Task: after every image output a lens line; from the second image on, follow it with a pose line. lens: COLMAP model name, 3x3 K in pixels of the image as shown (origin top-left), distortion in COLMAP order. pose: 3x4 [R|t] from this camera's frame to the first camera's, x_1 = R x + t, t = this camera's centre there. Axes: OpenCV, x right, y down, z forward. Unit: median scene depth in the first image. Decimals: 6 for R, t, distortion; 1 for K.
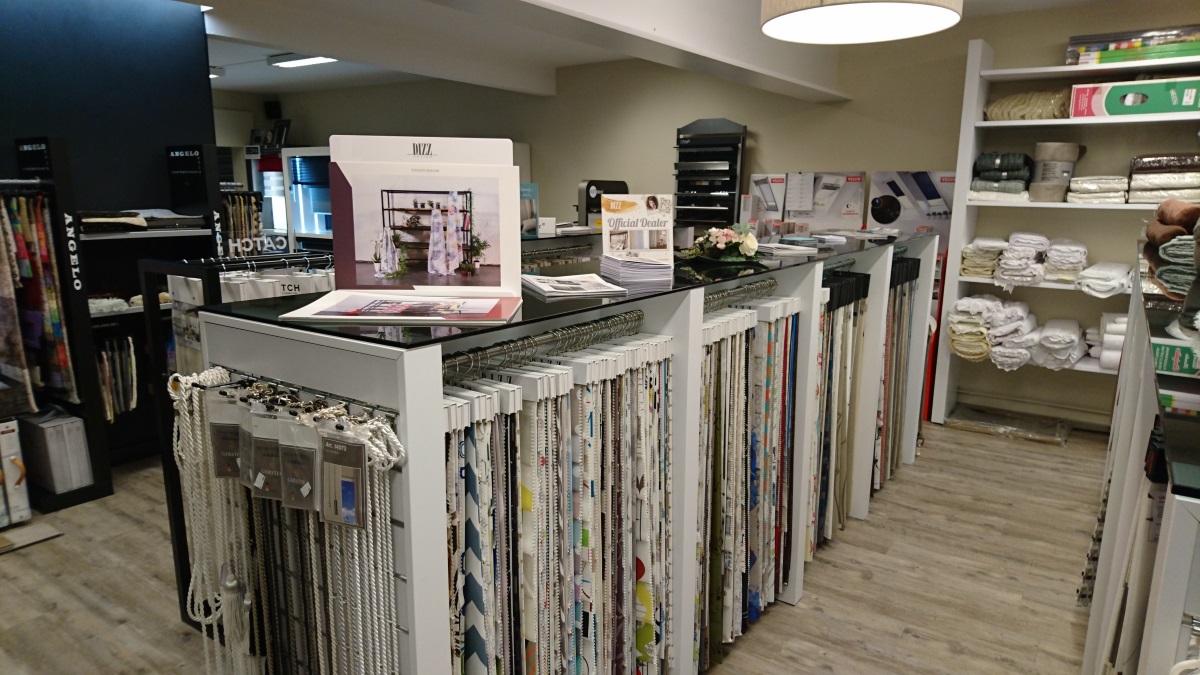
lens RADIAL K [[751.8, 0, 600.0], [0, 751.8, 337.5], [0, 0, 1]] dist [0.055578, -0.047941]
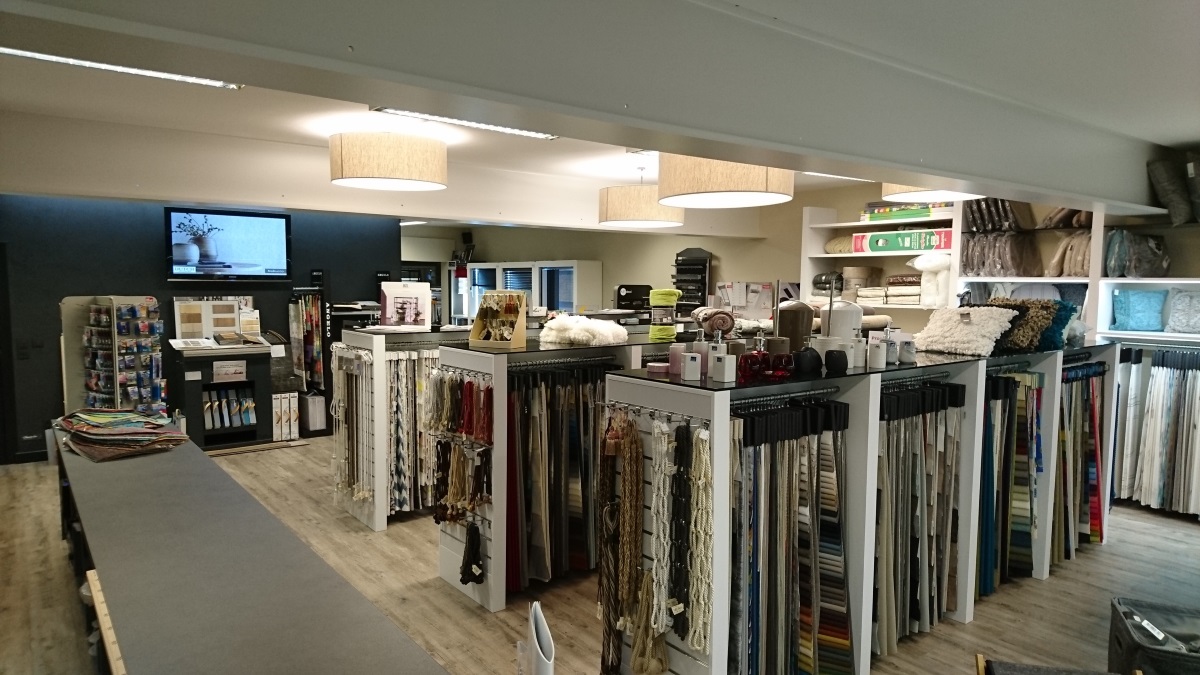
lens RADIAL K [[743.6, 0, 600.0], [0, 743.6, 337.5], [0, 0, 1]] dist [0.161661, -0.142810]
pose [[0.956365, 0.024541, -0.291143, 0.649025], [-0.059837, 0.991797, -0.112957, 0.128156], [0.285982, 0.125449, 0.949988, -0.788600]]
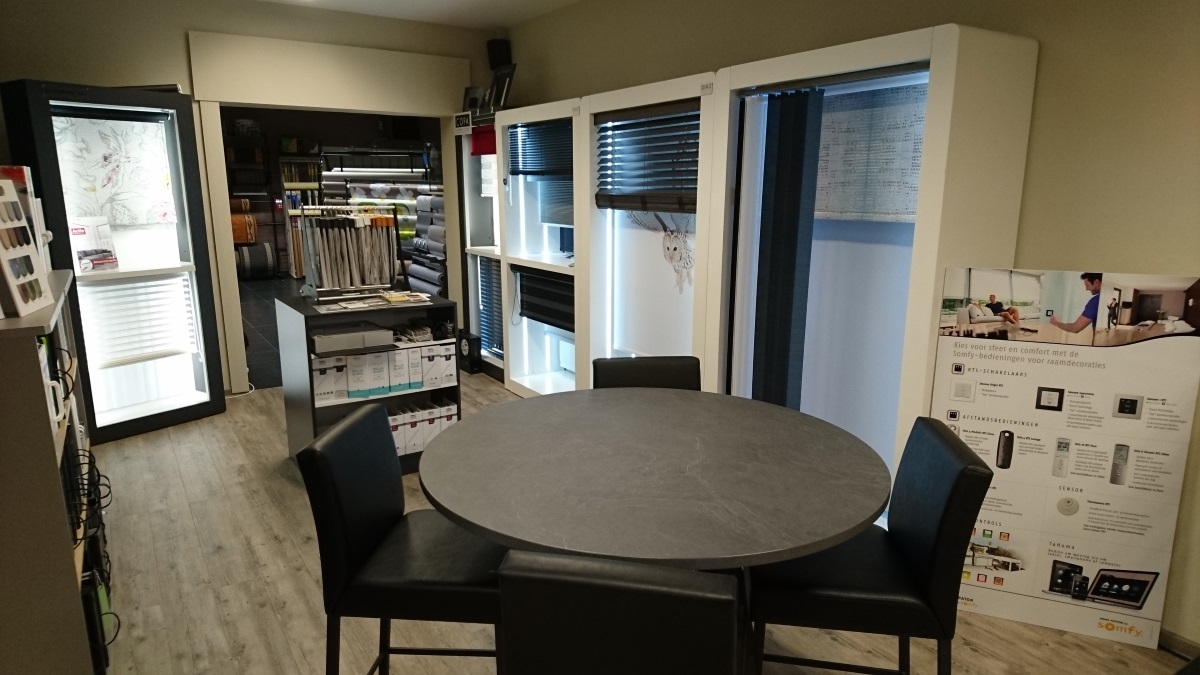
lens RADIAL K [[743.6, 0, 600.0], [0, 743.6, 337.5], [0, 0, 1]] dist [0.161661, -0.142810]
pose [[0.925724, 0.073118, -0.371065, -0.269621], [-0.072480, 0.997247, 0.015685, -0.209589], [0.371190, 0.012375, 0.928474, 1.133442]]
